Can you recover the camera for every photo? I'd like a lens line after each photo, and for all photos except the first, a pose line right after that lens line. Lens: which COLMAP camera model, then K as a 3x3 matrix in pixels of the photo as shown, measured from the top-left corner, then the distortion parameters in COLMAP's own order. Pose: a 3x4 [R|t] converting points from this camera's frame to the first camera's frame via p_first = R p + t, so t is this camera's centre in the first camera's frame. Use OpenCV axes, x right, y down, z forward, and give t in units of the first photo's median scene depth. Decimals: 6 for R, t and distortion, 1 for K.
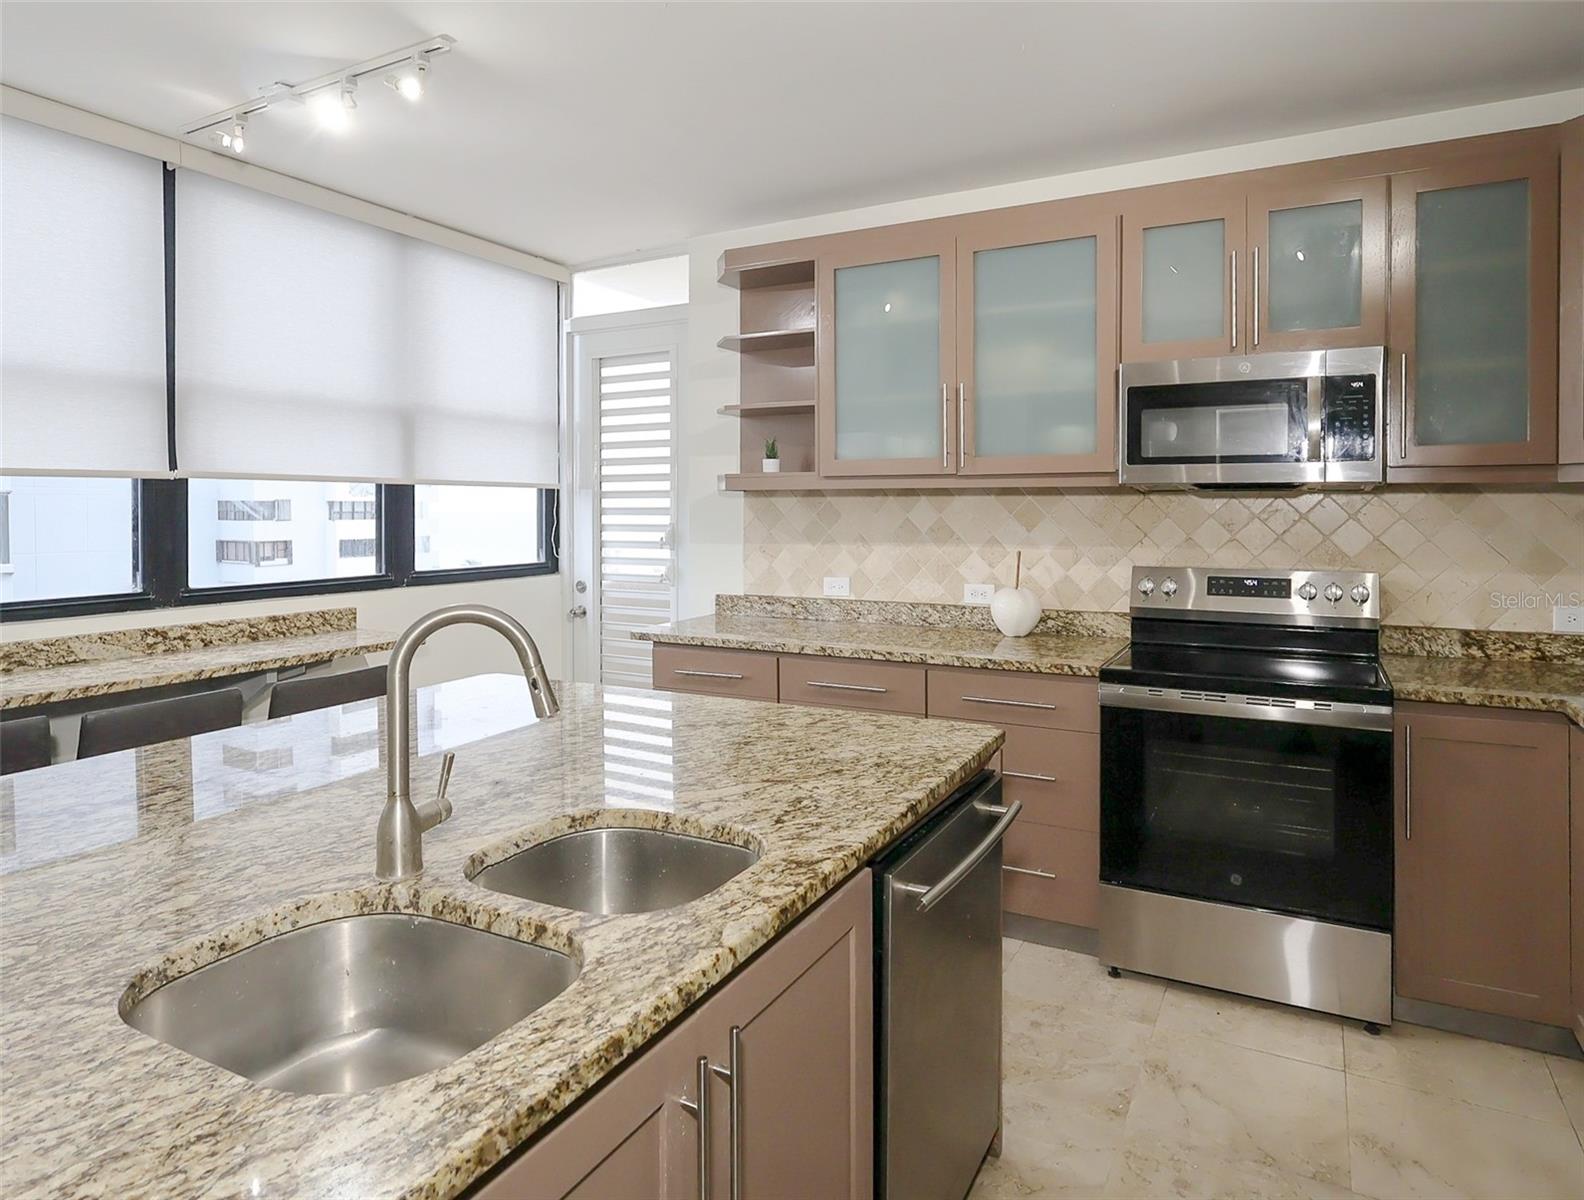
lens RADIAL K [[967.7, 0, 815.8], [0, 967.7, 522.8], [0, 0, 1]] dist [0.000150, 0.002900]
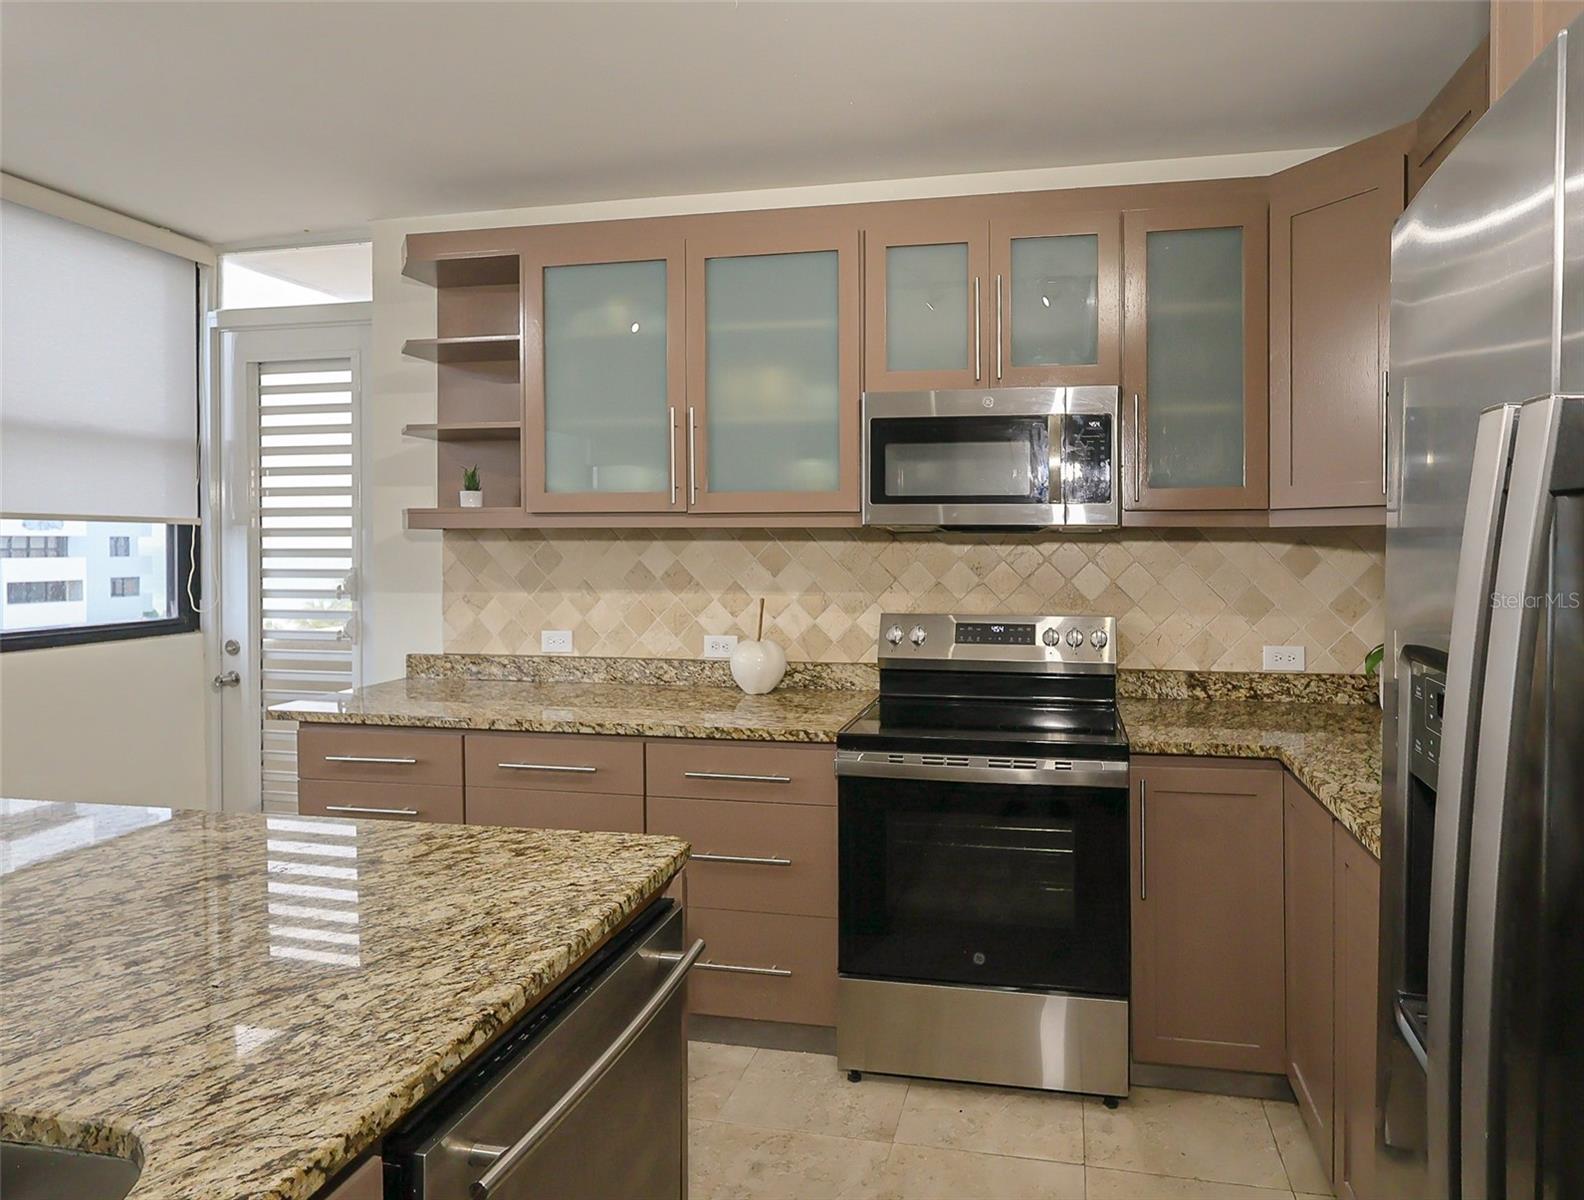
lens RADIAL K [[911.3, 0, 925.4], [0, 911.3, 552.0], [0, 0, 1]] dist [-0.002303, -0.000225]
pose [[0.948893, -0.001752, 0.315594, 0.095189], [0.003900, 0.999973, -0.006177, -0.008773], [-0.315574, 0.007092, 0.948874, 0.162656]]
